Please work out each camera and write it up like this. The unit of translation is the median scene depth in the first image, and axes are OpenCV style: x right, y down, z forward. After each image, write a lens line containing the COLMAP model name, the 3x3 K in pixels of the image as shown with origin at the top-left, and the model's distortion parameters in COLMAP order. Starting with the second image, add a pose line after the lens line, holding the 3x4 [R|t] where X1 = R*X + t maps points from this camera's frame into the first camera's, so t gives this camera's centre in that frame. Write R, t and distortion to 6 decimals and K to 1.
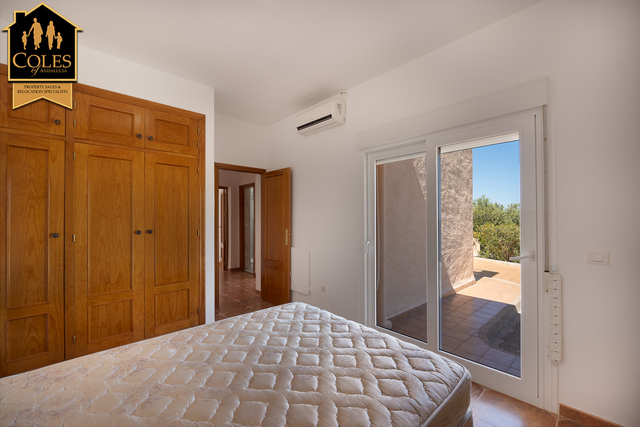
lens RADIAL K [[267.9, 0, 316.7], [0, 267.9, 213.0], [0, 0, 1]] dist [-0.004633, -0.000494]
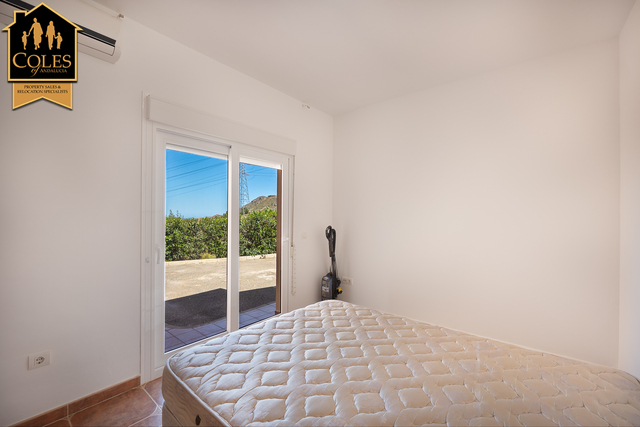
lens RADIAL K [[267.9, 0, 318.8], [0, 267.9, 217.0], [0, 0, 1]] dist [-0.004633, -0.000494]
pose [[-0.137809, -0.003112, 0.990454, -0.885938], [-0.020626, 0.999787, 0.000272, 0.013108], [-0.990244, -0.020391, -0.137844, 0.953829]]
